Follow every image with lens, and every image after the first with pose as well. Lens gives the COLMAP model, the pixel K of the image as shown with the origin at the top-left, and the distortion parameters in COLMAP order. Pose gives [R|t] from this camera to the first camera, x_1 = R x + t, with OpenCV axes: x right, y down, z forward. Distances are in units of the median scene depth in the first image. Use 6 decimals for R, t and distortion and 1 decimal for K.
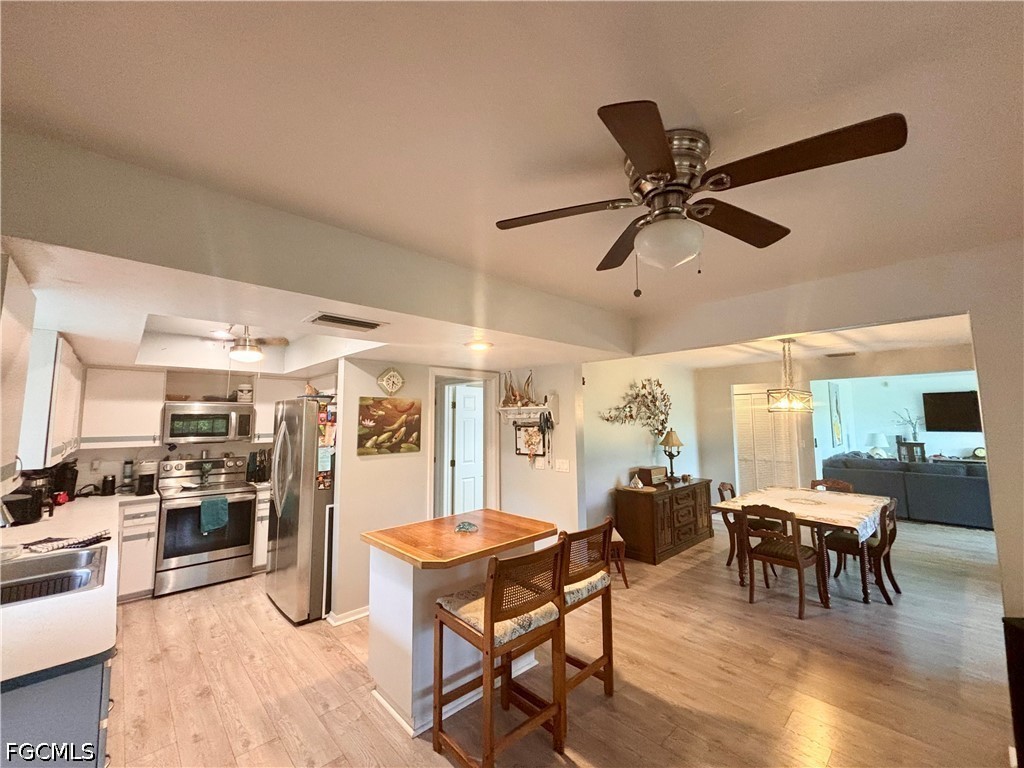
lens RADIAL K [[411.0, 0, 516.1], [0, 411.0, 380.9], [0, 0, 1]] dist [0.003289, -0.000608]
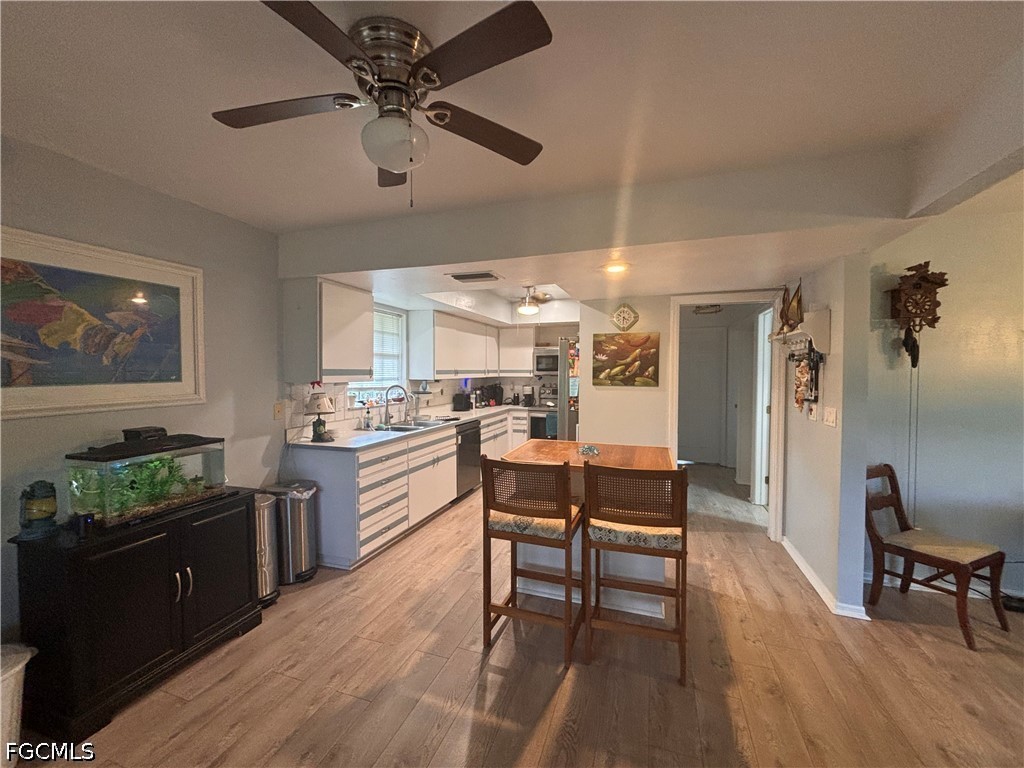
lens RADIAL K [[411.0, 0, 516.4], [0, 411.0, 386.2], [0, 0, 1]] dist [0.003289, -0.000608]
pose [[0.459289, 0.038583, -0.887449, 0.505988], [0.078664, 0.993364, 0.083899, 0.067050], [0.884797, -0.108344, 0.453206, 0.276512]]
